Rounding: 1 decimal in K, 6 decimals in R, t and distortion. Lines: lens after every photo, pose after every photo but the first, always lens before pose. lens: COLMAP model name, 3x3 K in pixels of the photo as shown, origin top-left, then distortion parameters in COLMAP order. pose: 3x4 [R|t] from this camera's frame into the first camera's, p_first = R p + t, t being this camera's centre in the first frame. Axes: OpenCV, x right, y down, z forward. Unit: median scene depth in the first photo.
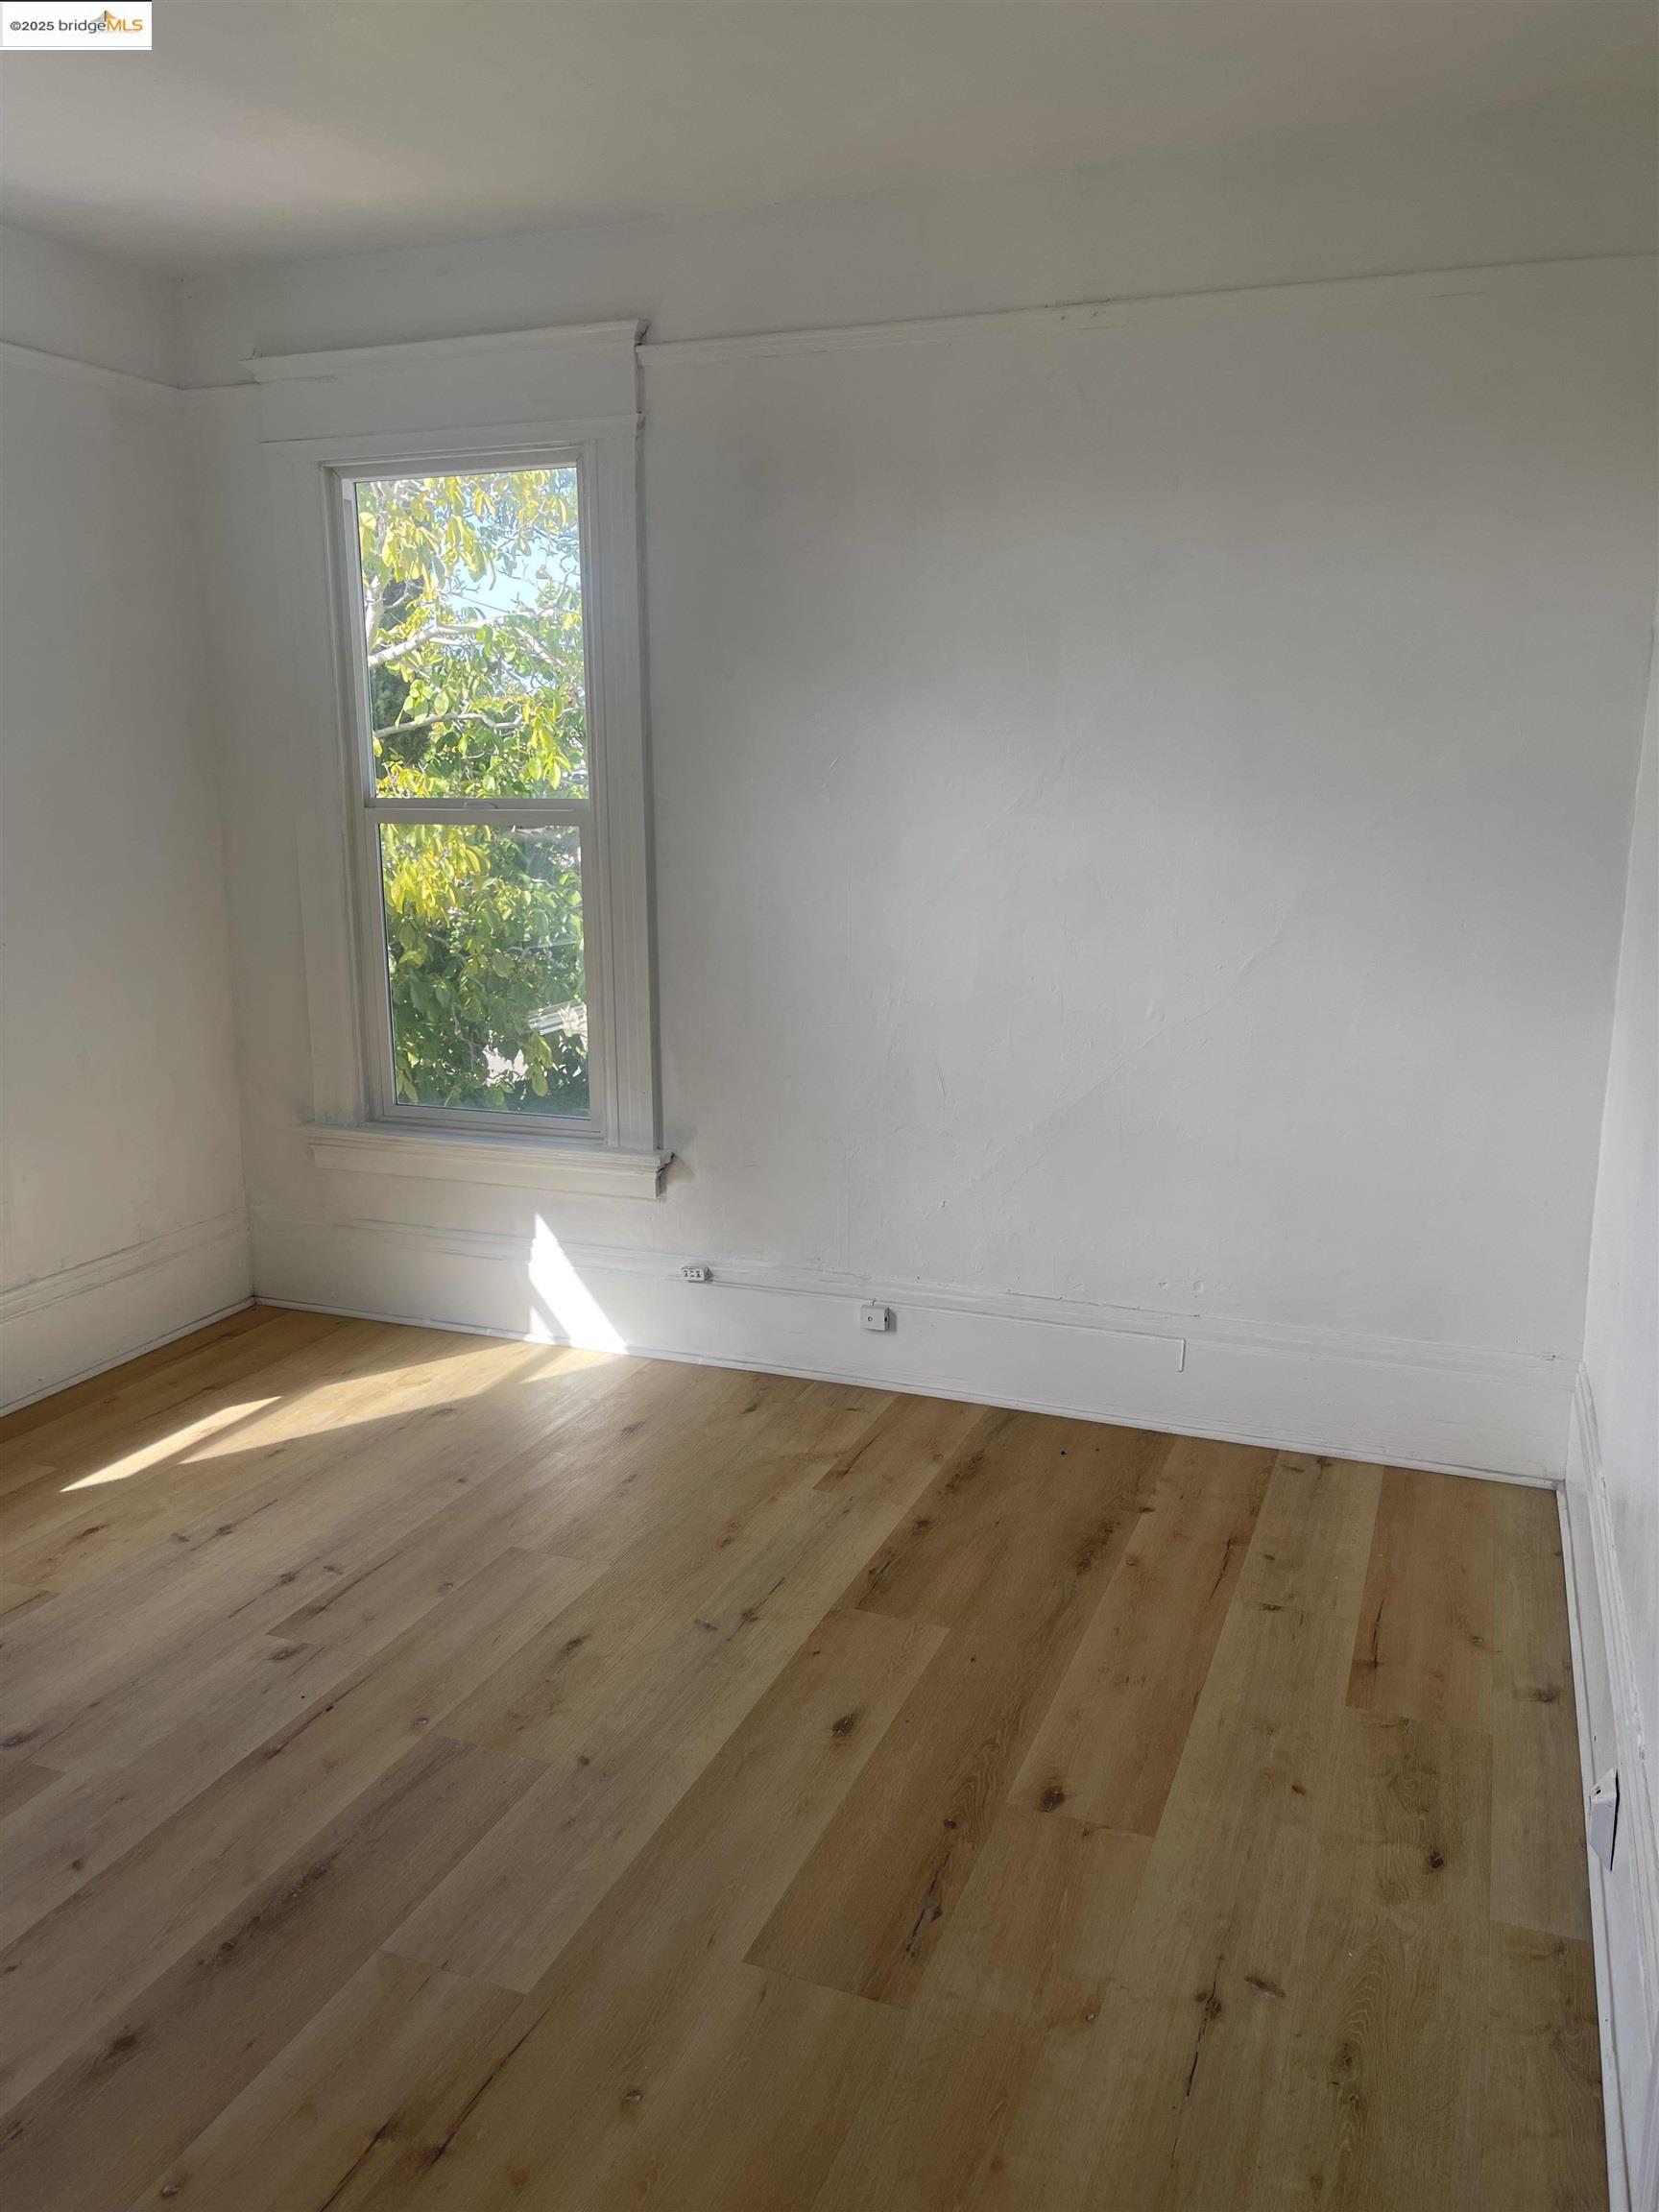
lens RADIAL K [[1670.8, 0, 834.6], [0, 1670.8, 1115.8], [0, 0, 1]] dist [0.062092, -0.084120]
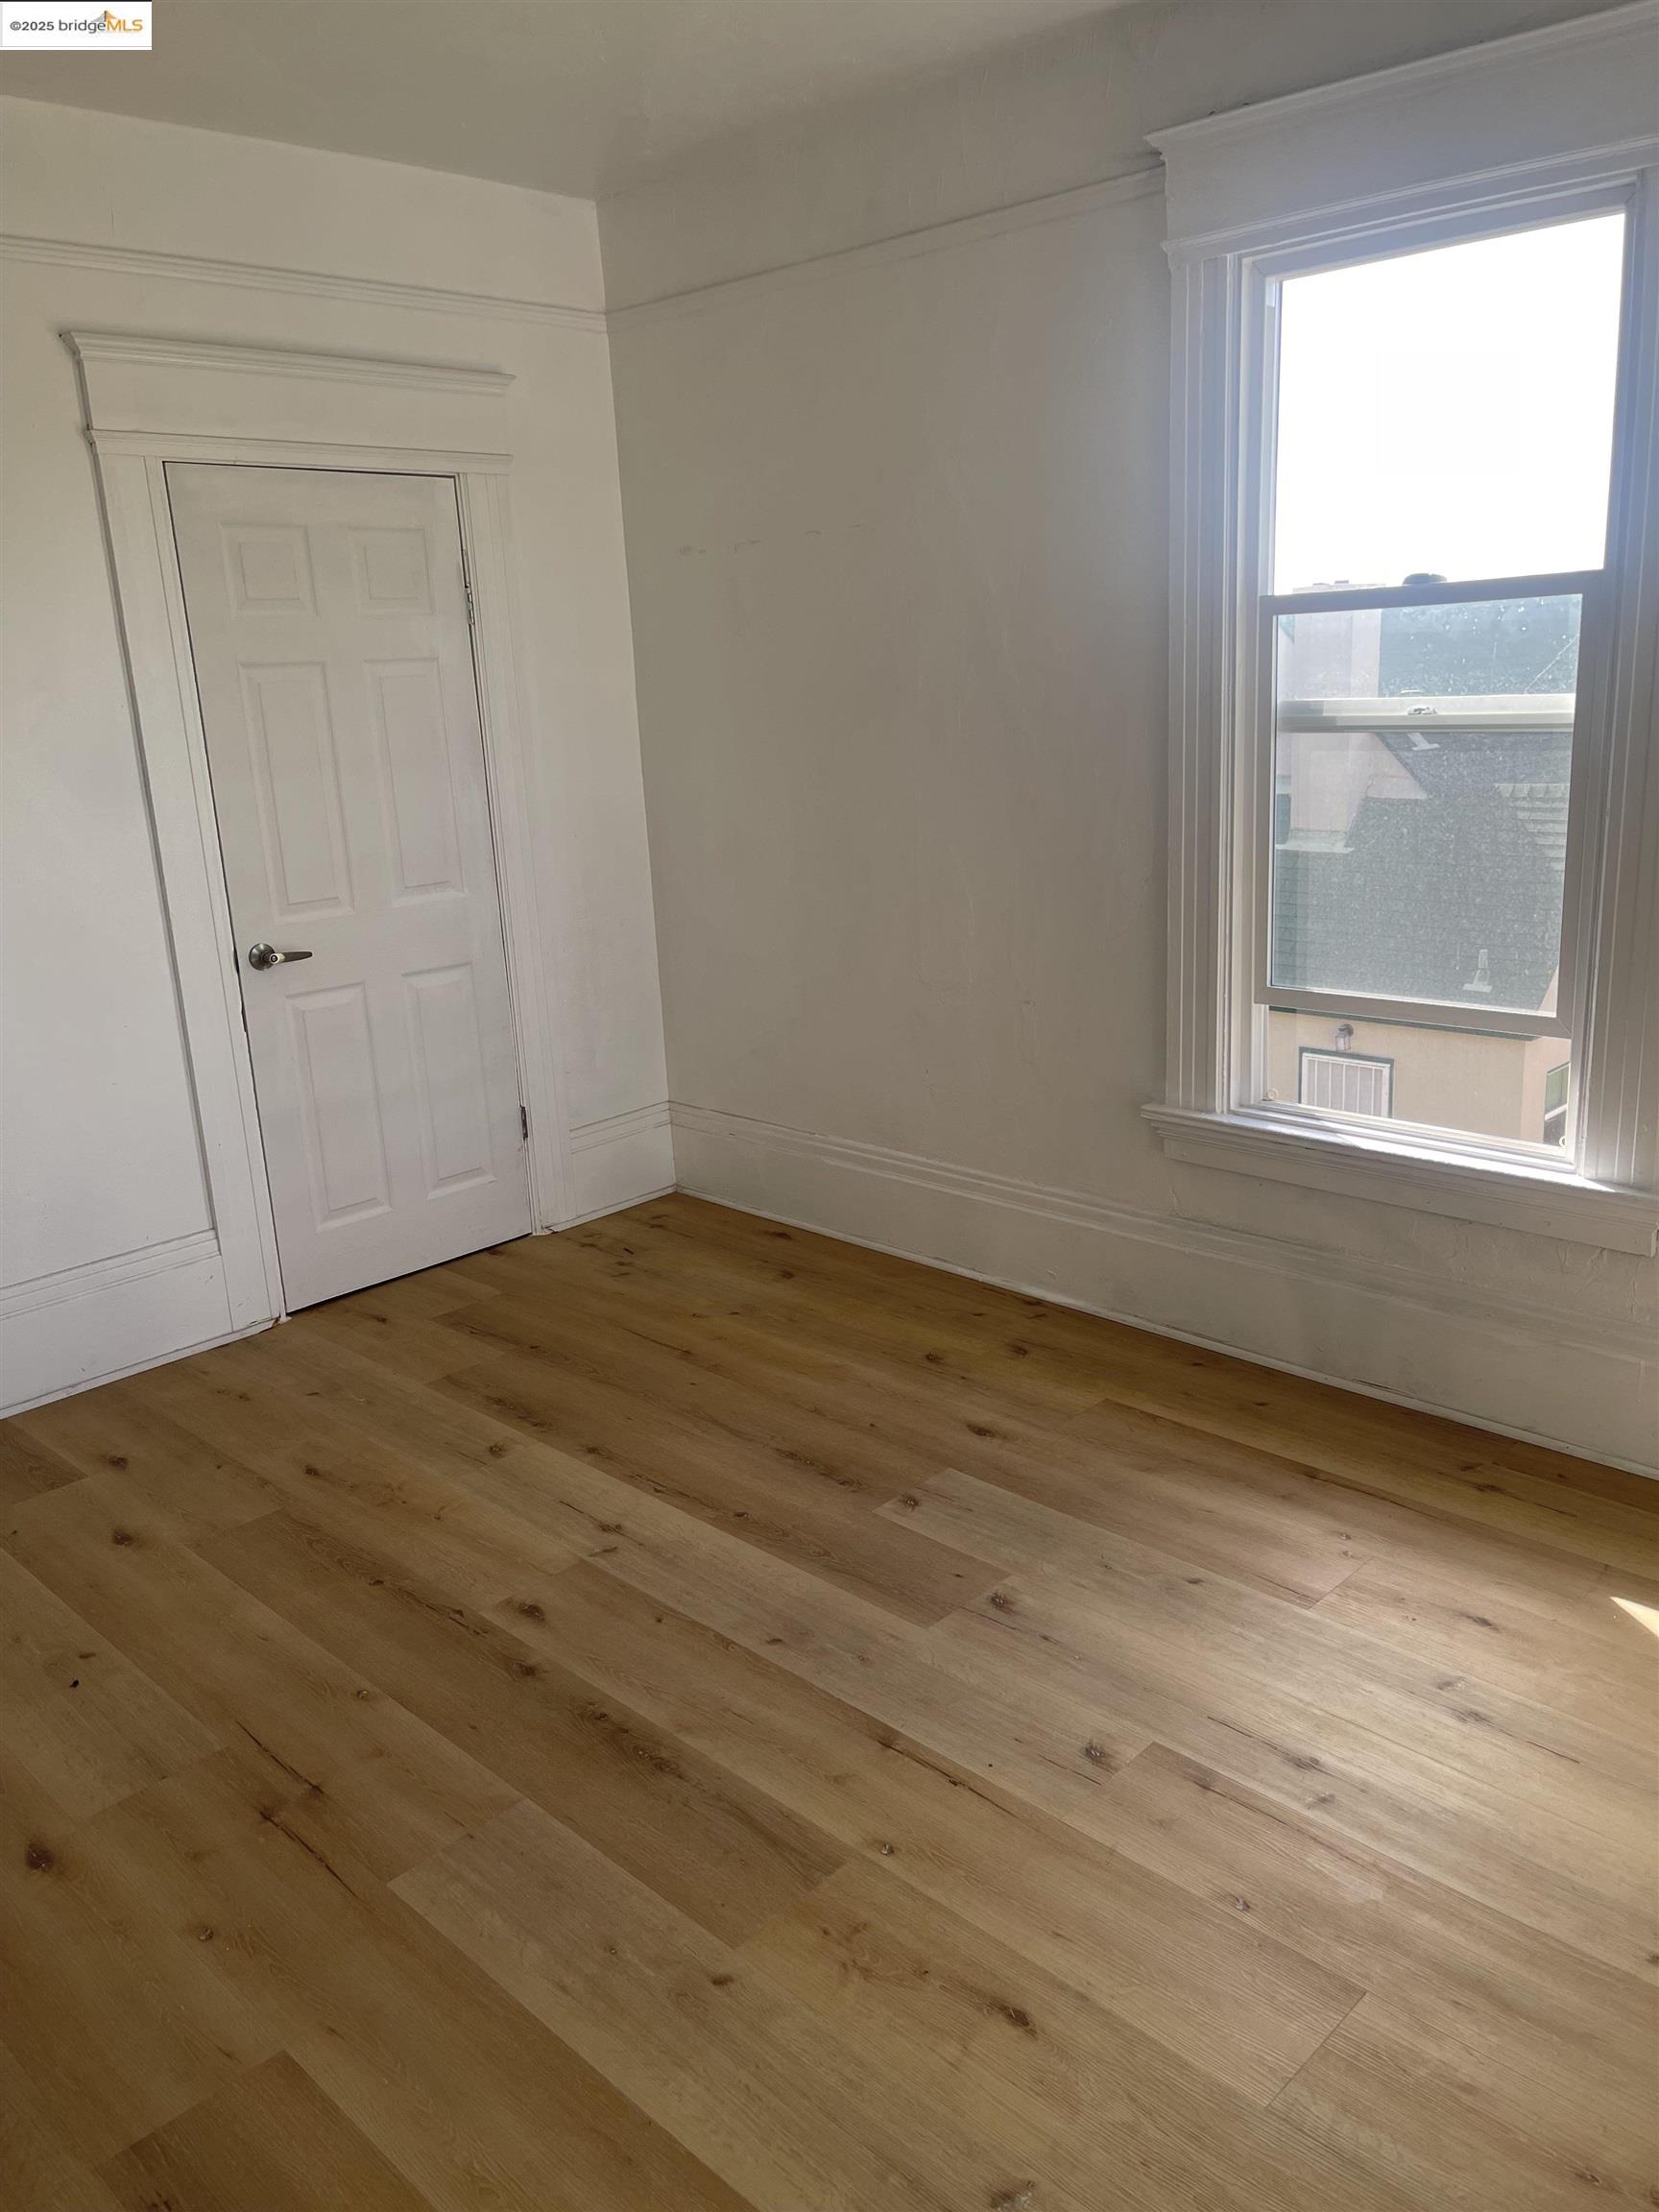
lens RADIAL K [[1670.8, 0, 846.9], [0, 1670.8, 1100.2], [0, 0, 1]] dist [0.062092, -0.084120]
pose [[-0.389103, 0.248694, -0.886989, 0.304657], [-0.147846, 0.933528, 0.326600, -0.189093], [0.909253, 0.258219, -0.326470, 0.870748]]
